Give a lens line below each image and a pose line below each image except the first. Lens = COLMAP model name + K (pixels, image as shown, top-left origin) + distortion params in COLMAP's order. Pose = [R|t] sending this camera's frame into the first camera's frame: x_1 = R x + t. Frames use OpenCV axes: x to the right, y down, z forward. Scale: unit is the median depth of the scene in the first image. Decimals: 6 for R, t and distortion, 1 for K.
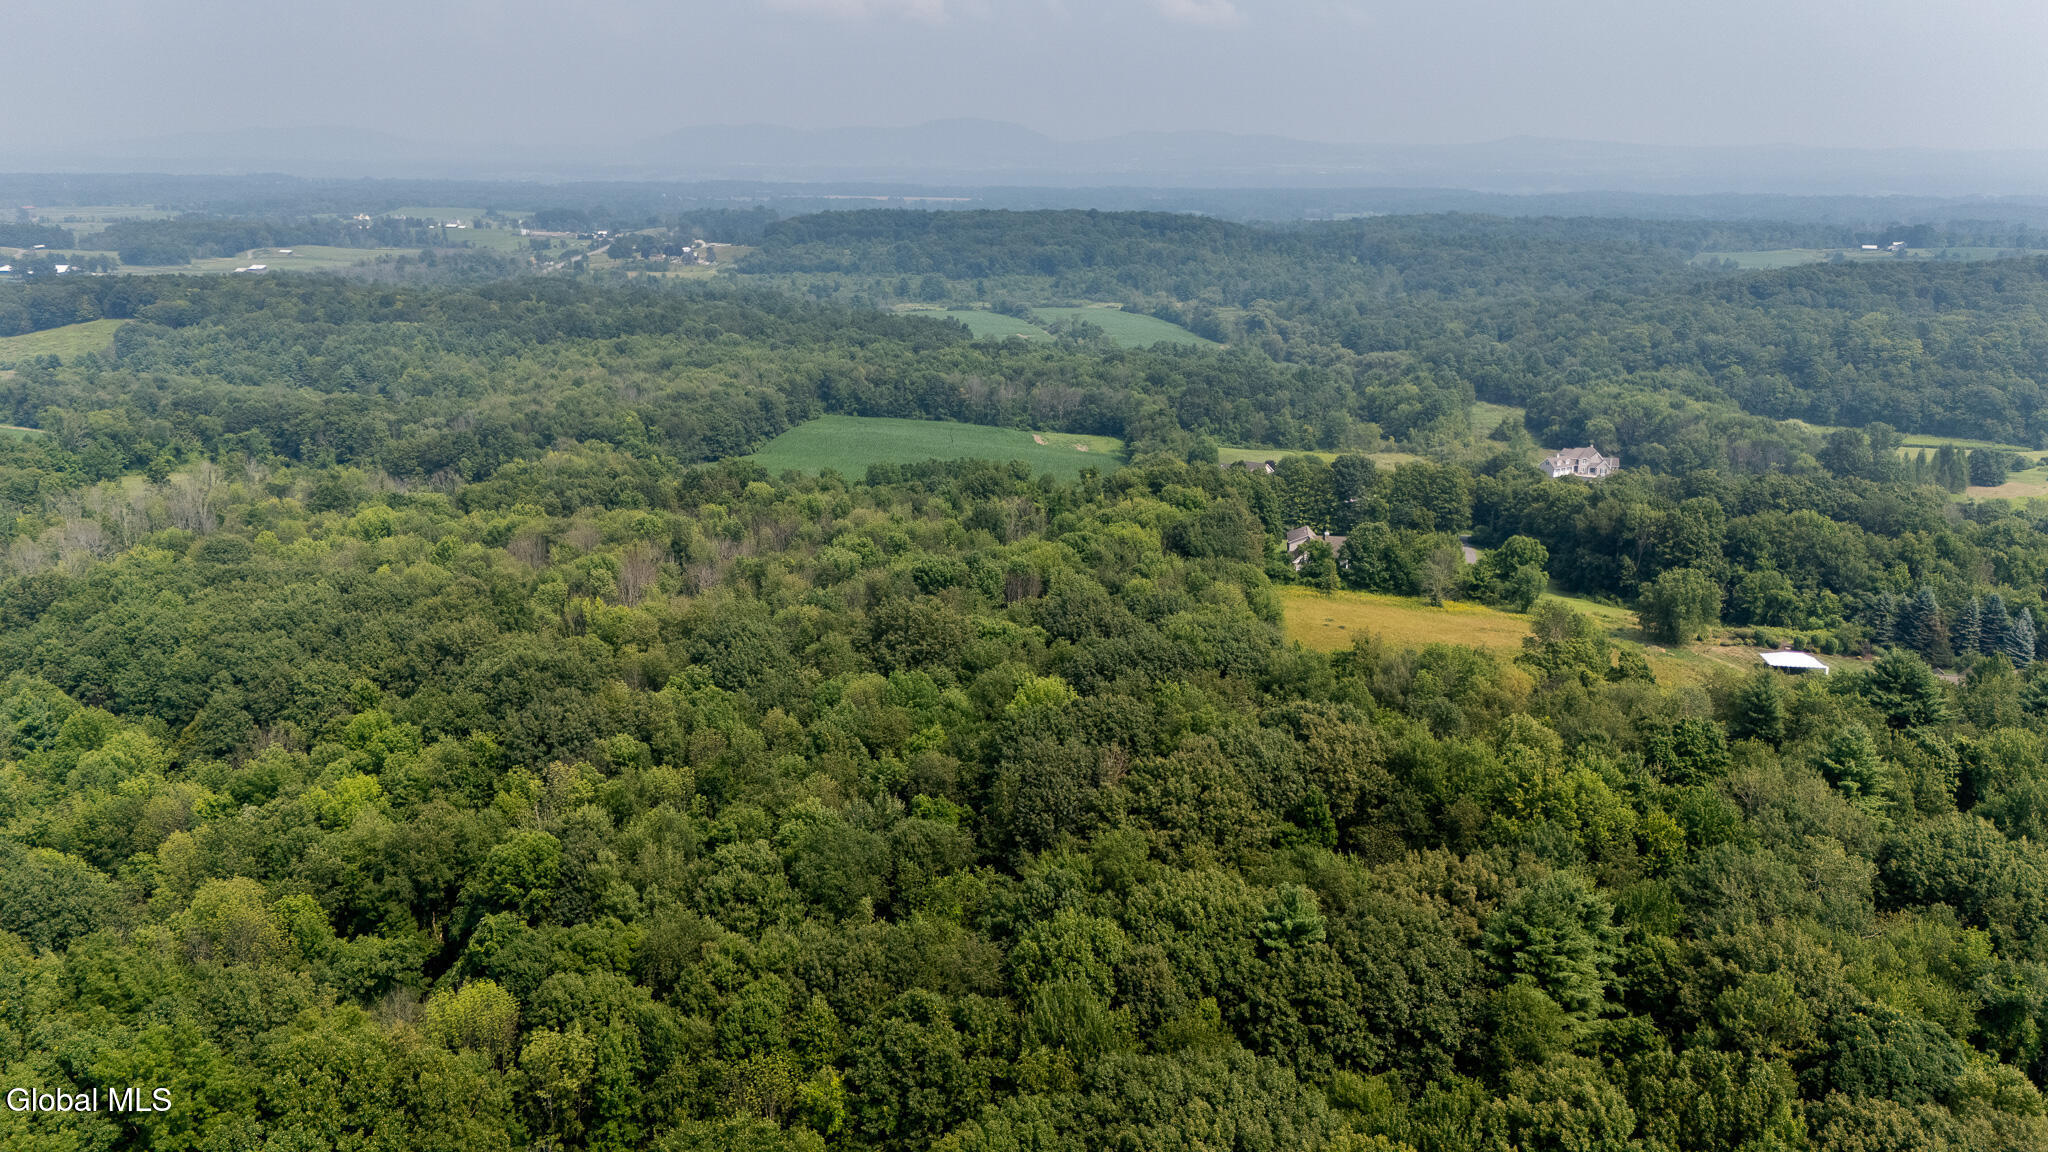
lens RADIAL K [[1501.2, 0, 1011.8], [0, 1501.2, 613.1], [0, 0, 1]] dist [0.076265, -0.064932]
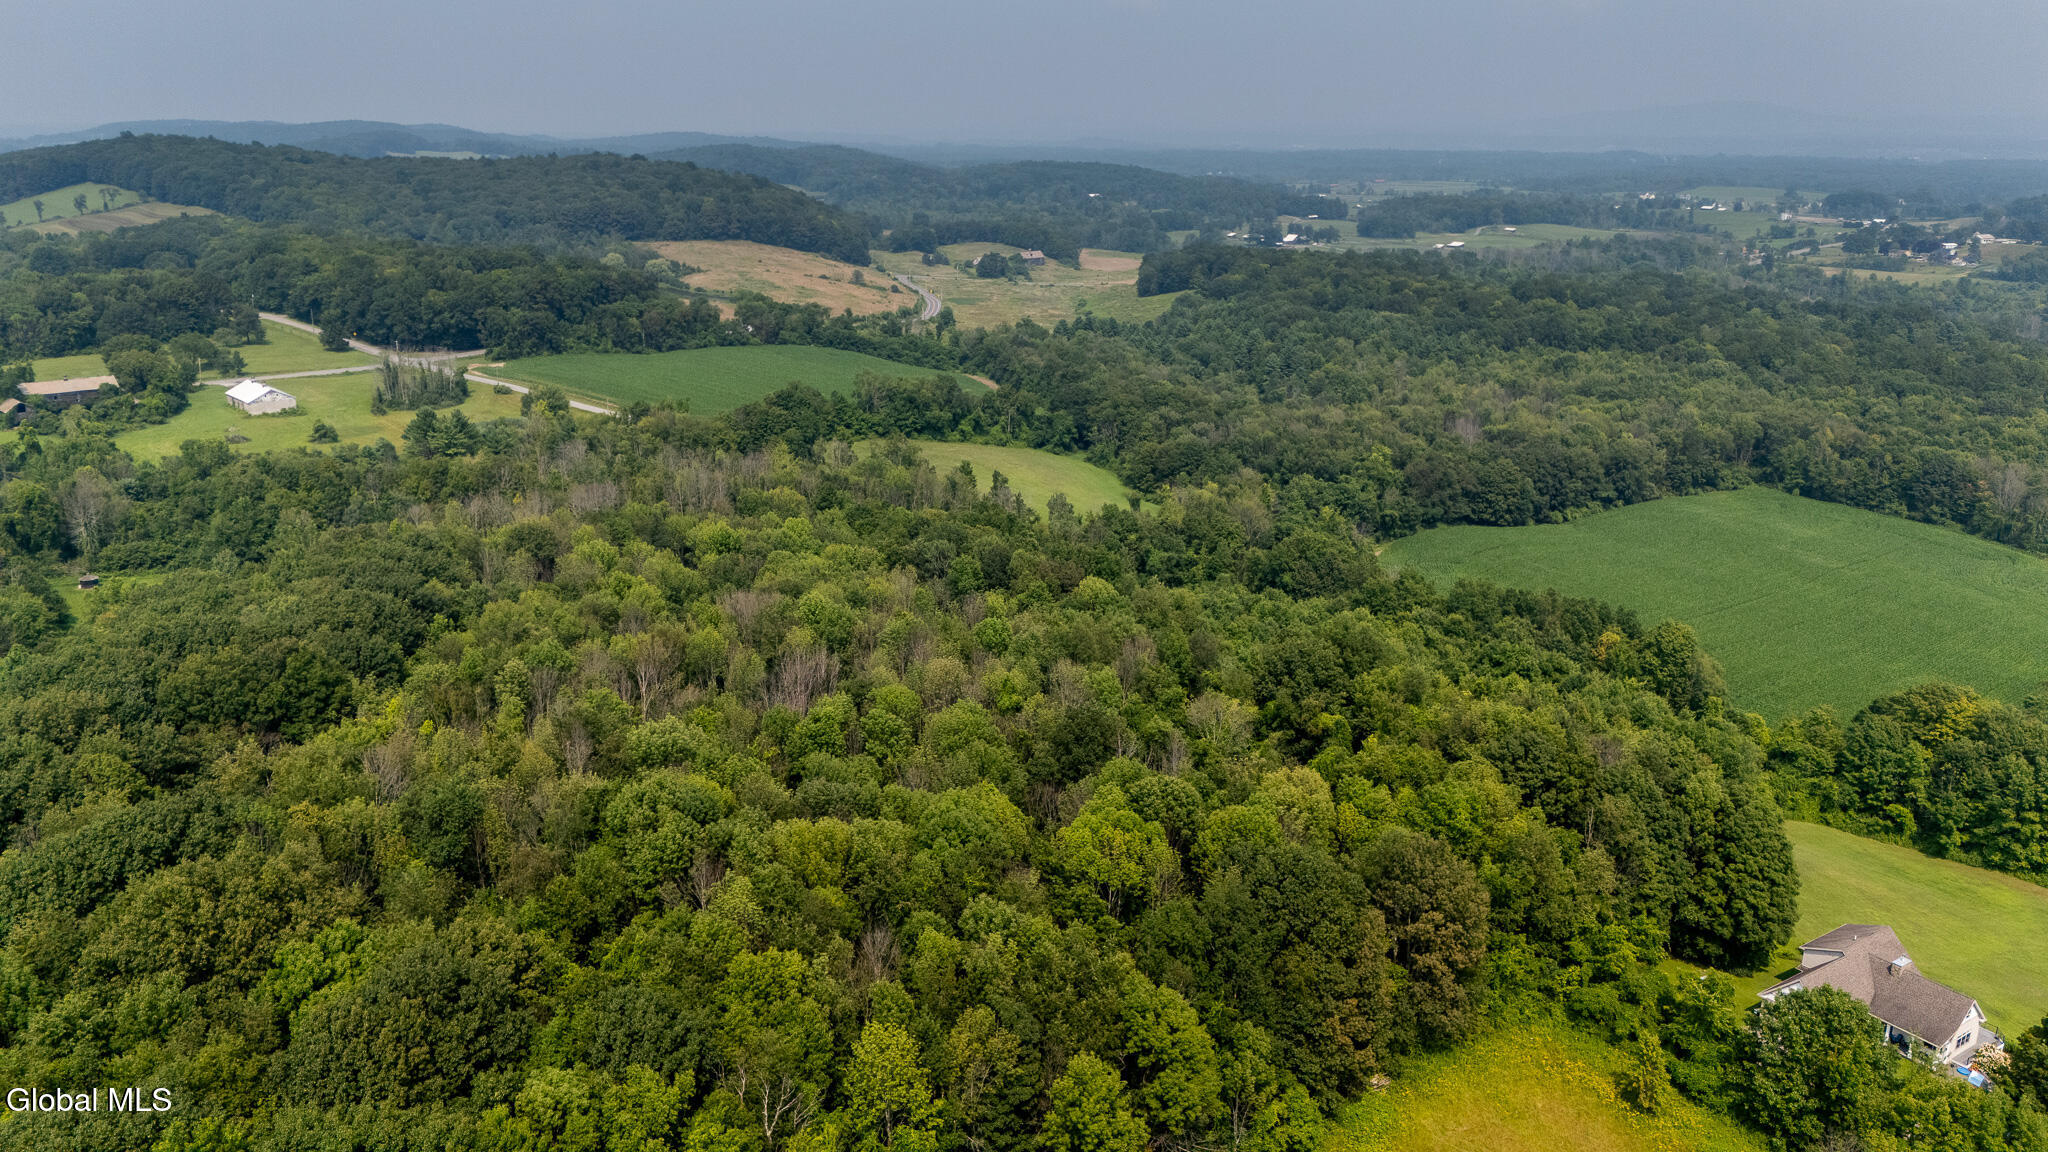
lens RADIAL K [[1501.2, 0, 1015.9], [0, 1501.2, 568.3], [0, 0, 1]] dist [0.076265, -0.064932]
pose [[0.666251, 0.210781, -0.715318, 0.139160], [-0.220057, 0.972078, 0.081478, -0.060699], [0.712520, 0.103126, 0.694032, 0.197269]]
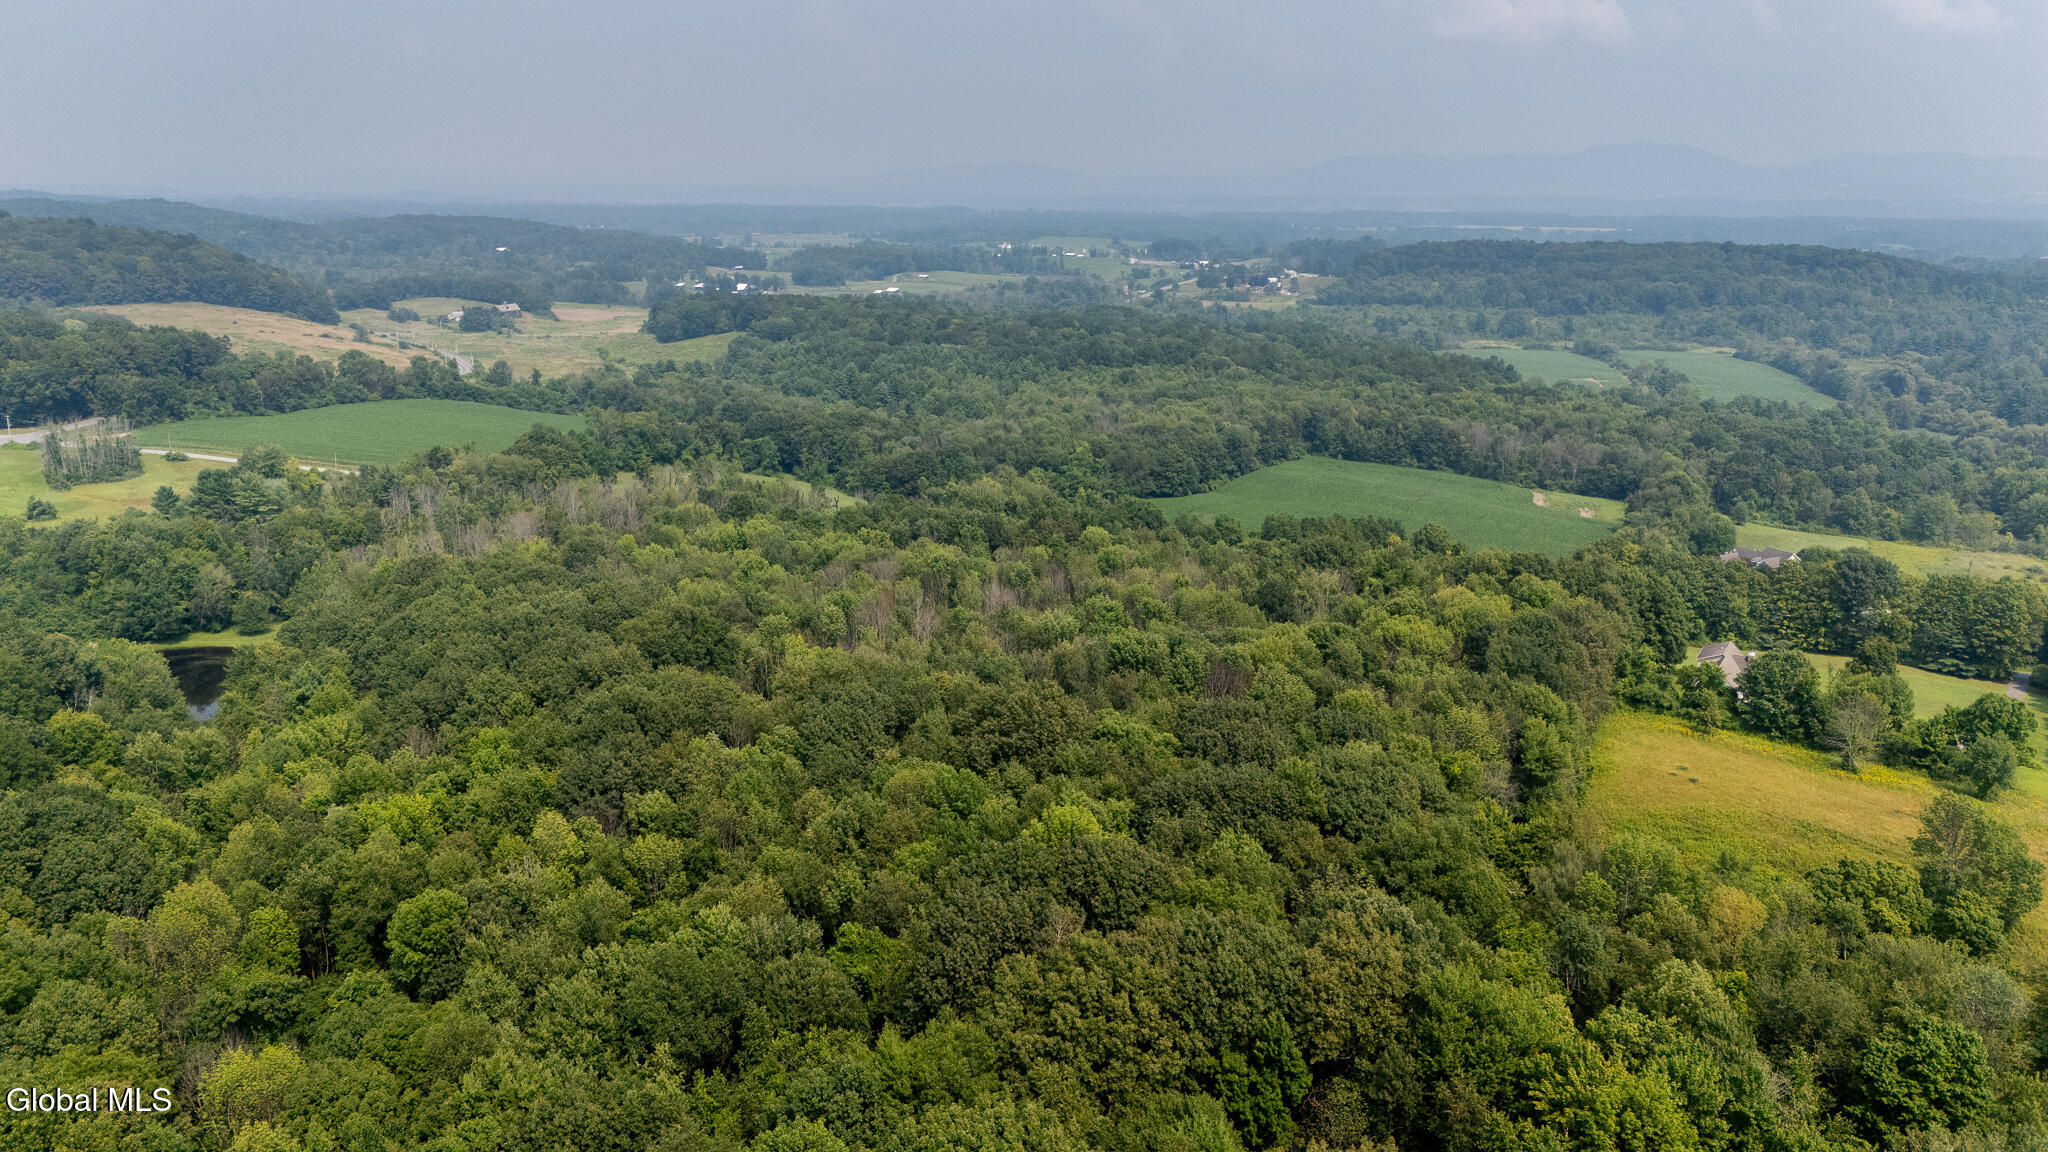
lens RADIAL K [[1501.2, 0, 1006.6], [0, 1501.2, 587.6], [0, 0, 1]] dist [0.076265, -0.064932]
pose [[0.915103, 0.104181, -0.389528, 0.065716], [-0.117325, 0.993043, -0.010033, -0.013858], [0.385773, 0.054883, 0.920960, 0.043958]]
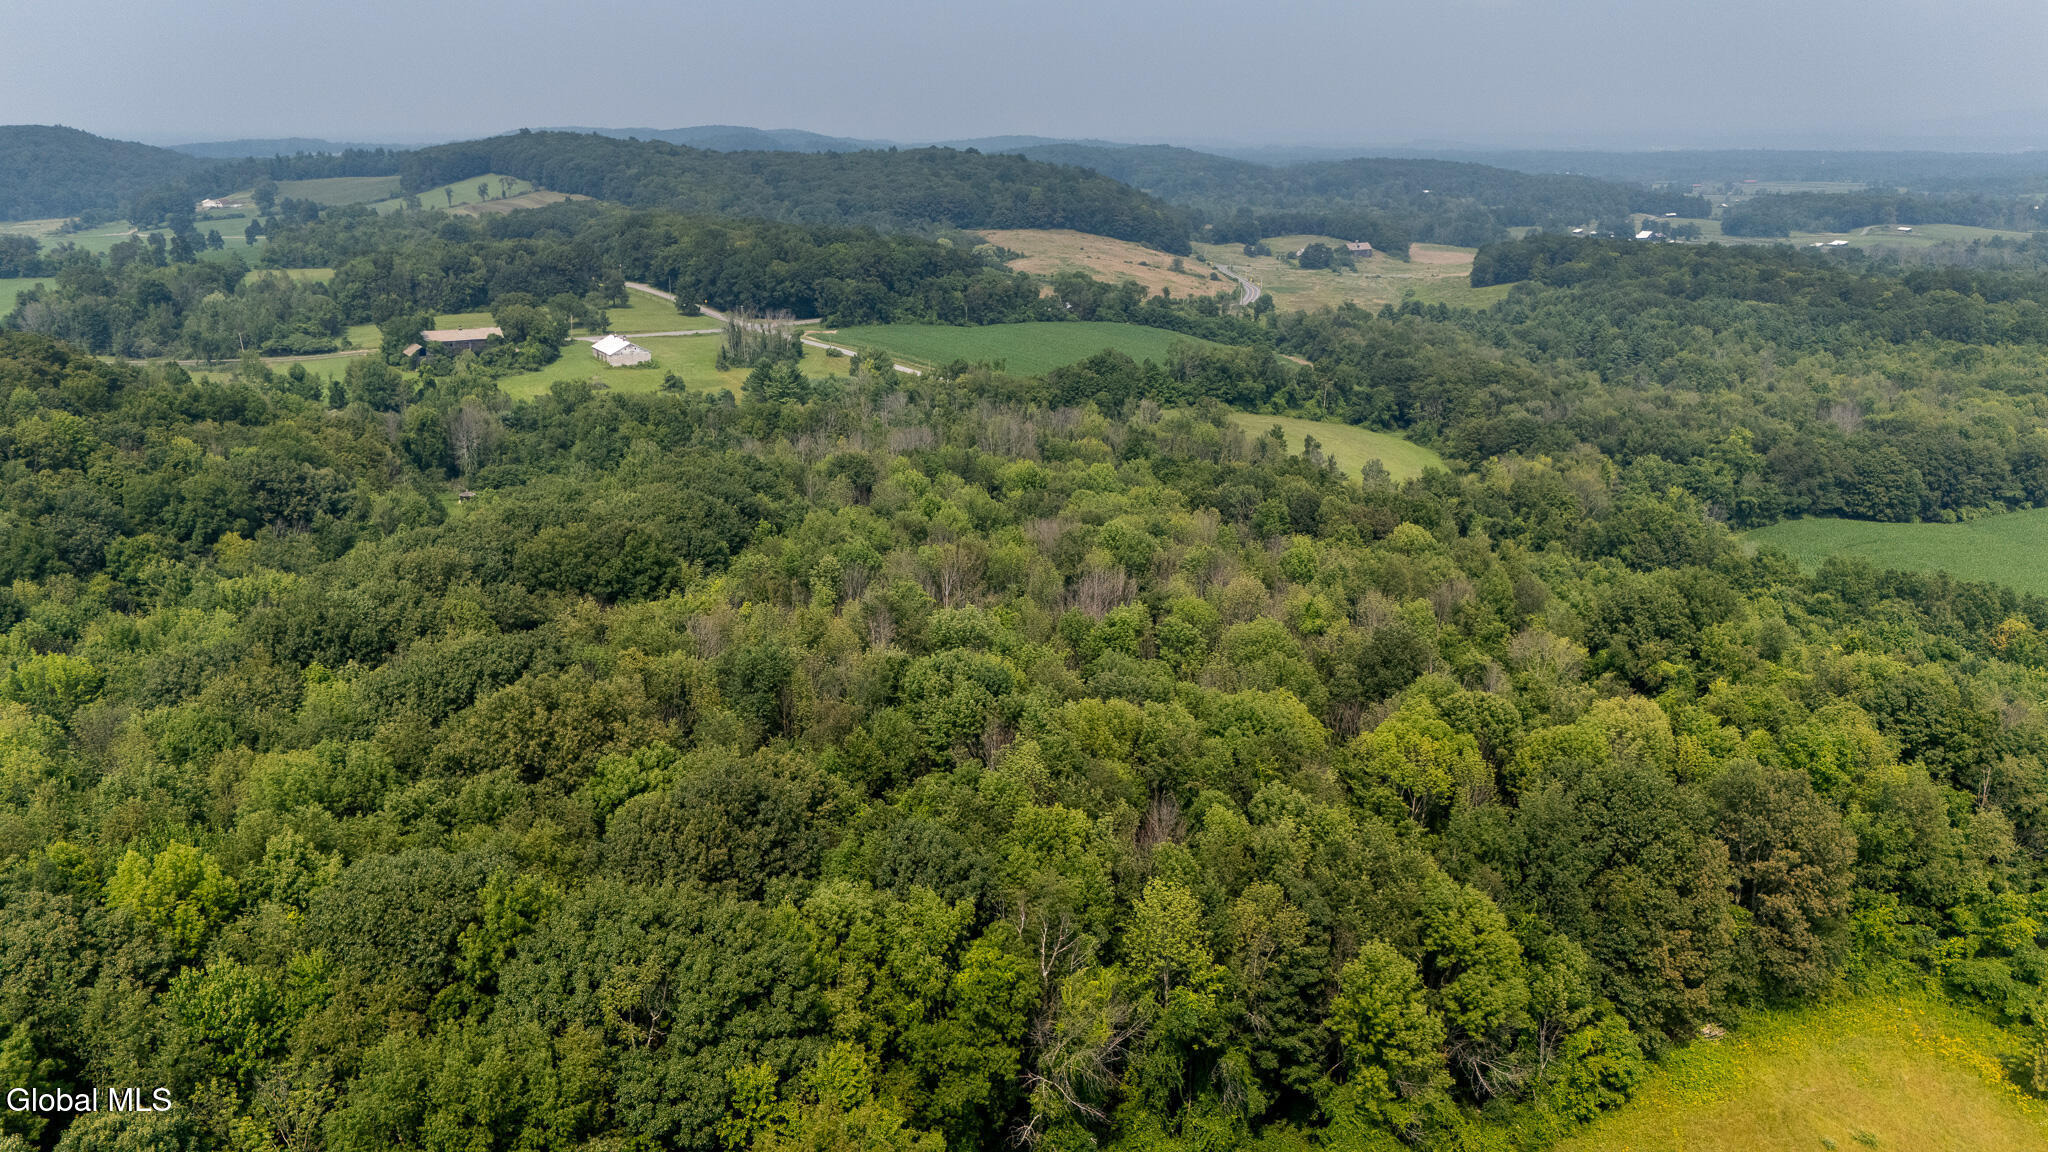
lens RADIAL K [[1501.2, 0, 1019.4], [0, 1501.2, 568.0], [0, 0, 1]] dist [0.076265, -0.064932]
pose [[0.499613, 0.240625, -0.832158, 0.139028], [-0.254082, 0.959099, 0.124784, -0.046373], [0.828148, 0.149093, 0.540317, 0.201679]]
